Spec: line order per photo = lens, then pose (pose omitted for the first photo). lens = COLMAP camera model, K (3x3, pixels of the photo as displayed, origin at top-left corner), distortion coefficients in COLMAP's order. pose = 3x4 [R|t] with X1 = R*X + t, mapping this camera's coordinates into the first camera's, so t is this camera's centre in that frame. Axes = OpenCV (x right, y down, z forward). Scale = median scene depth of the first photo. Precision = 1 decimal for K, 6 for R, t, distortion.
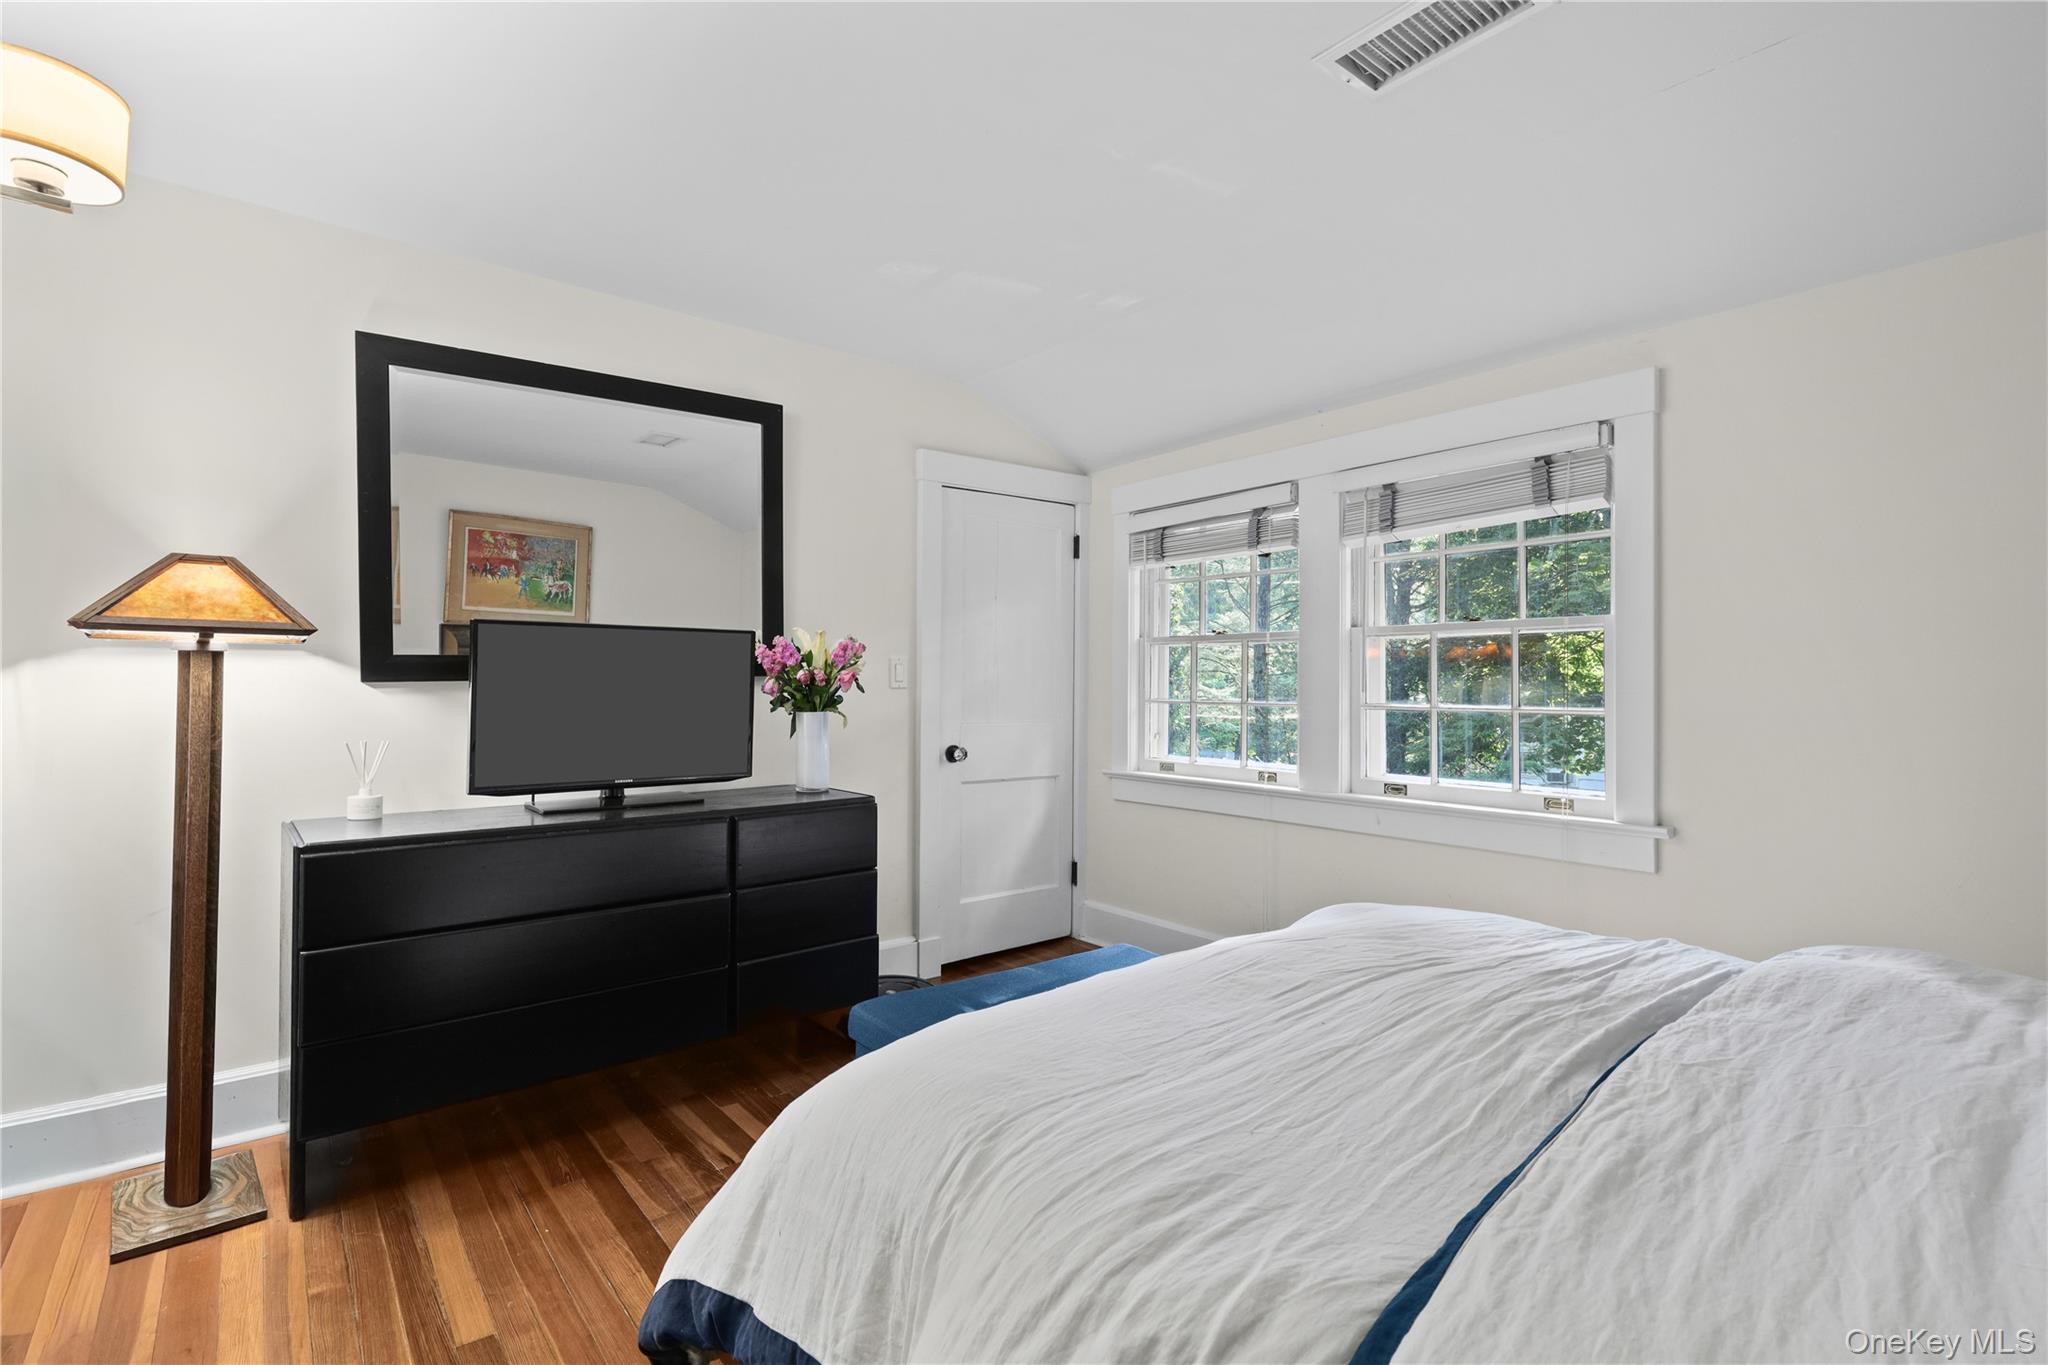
lens RADIAL K [[926.1, 0, 1019.2], [0, 926.1, 667.6], [0, 0, 1]] dist [-0.001782, -0.001298]
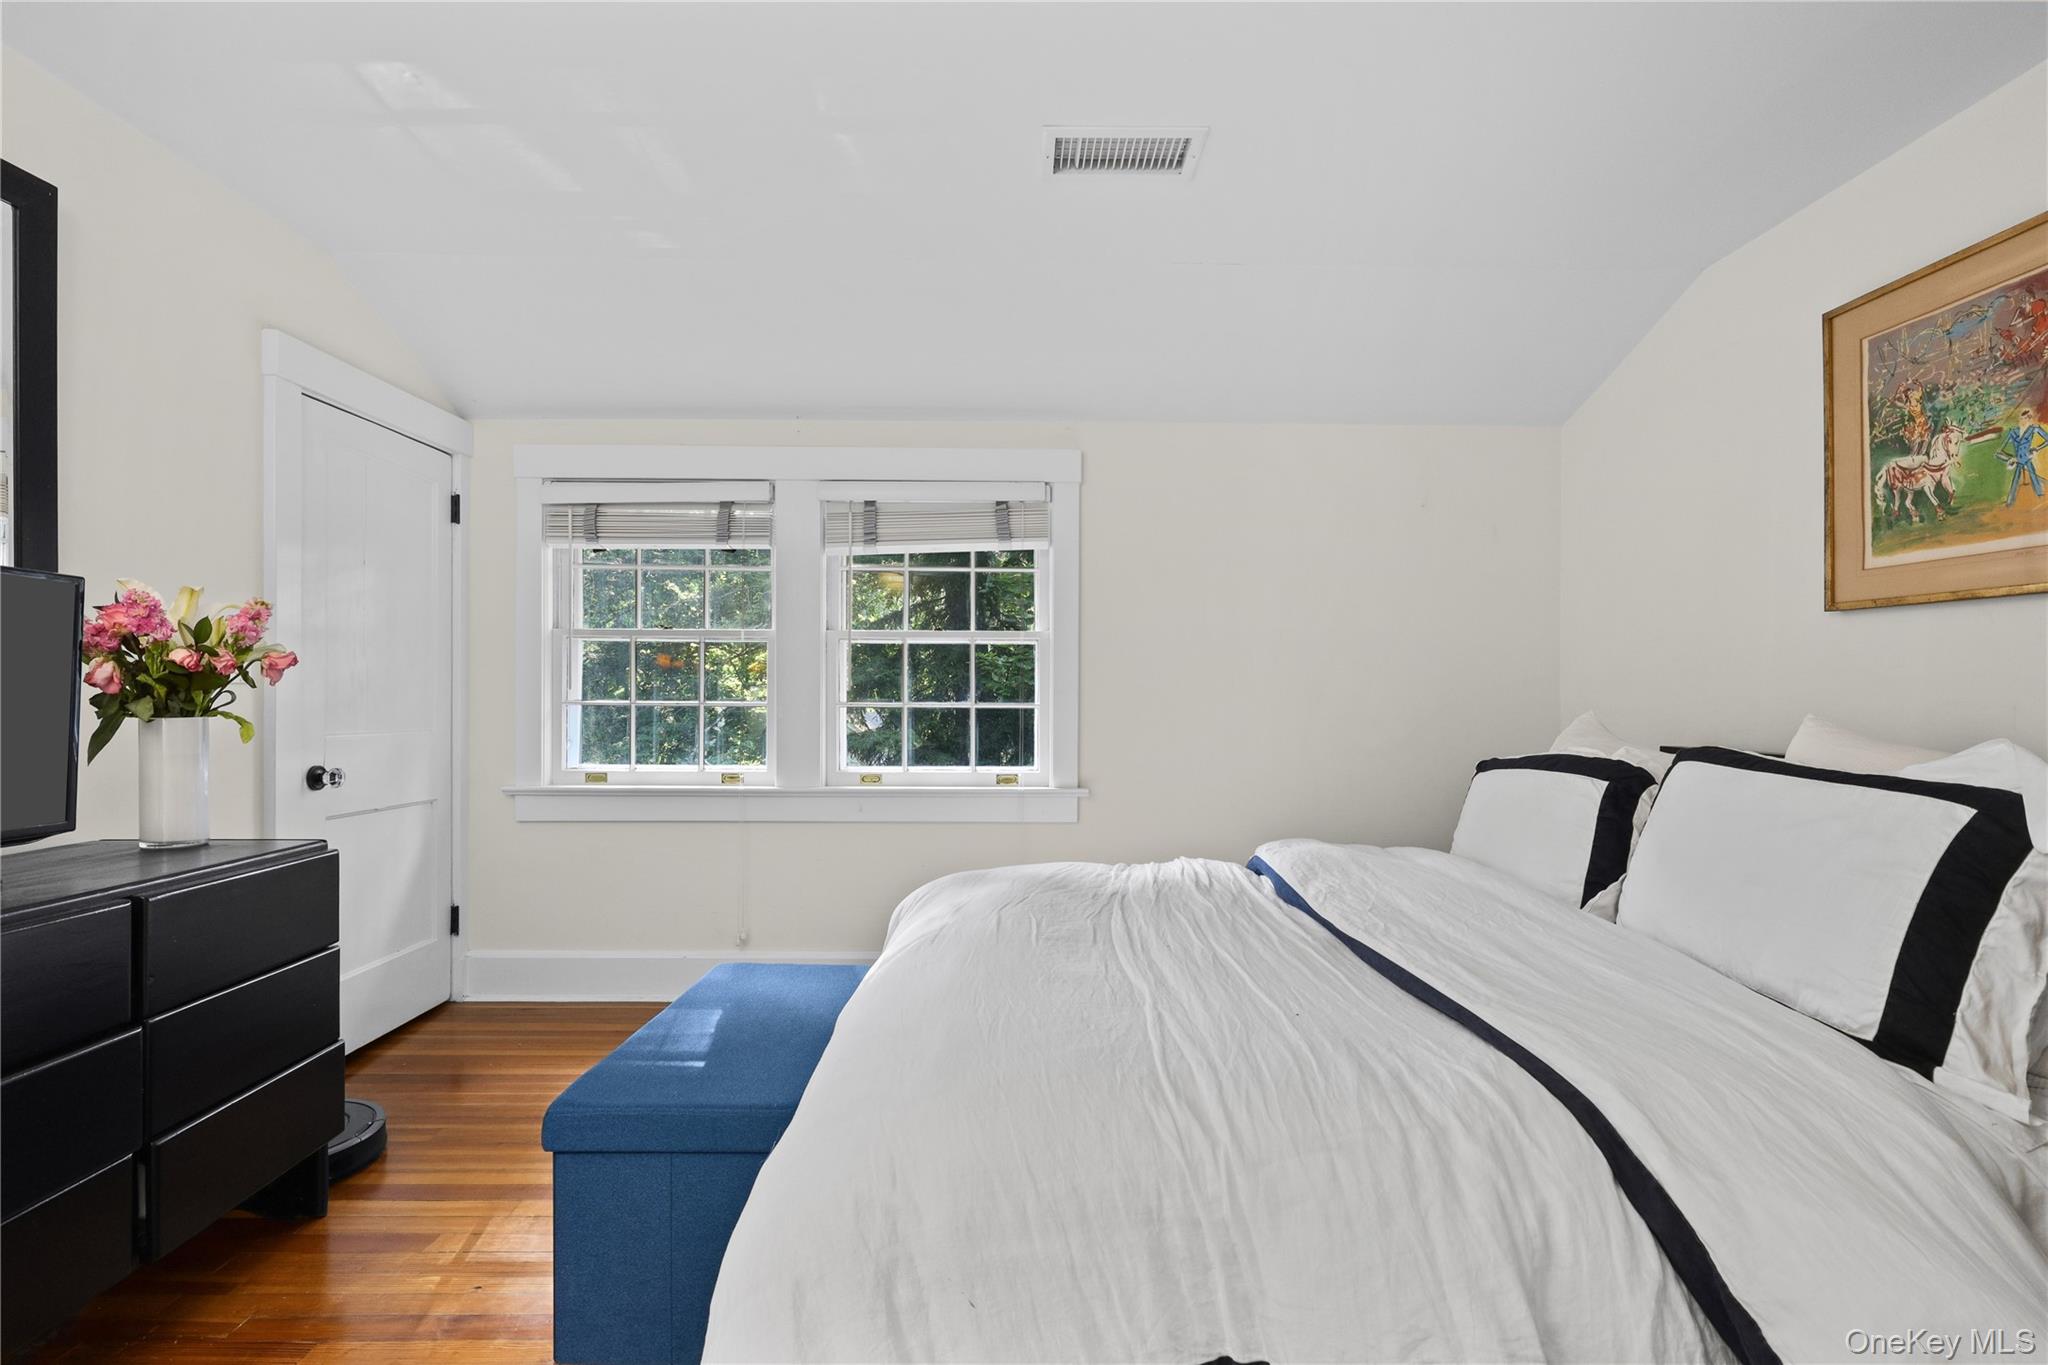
lens RADIAL K [[926.1, 0, 1022.5], [0, 926.1, 698.4], [0, 0, 1]] dist [-0.001782, -0.001298]
pose [[0.623713, -0.000541, 0.781654, -0.316672], [-0.017154, 0.999749, 0.014380, 0.014690], [-0.781466, -0.022377, 0.623547, 0.158514]]
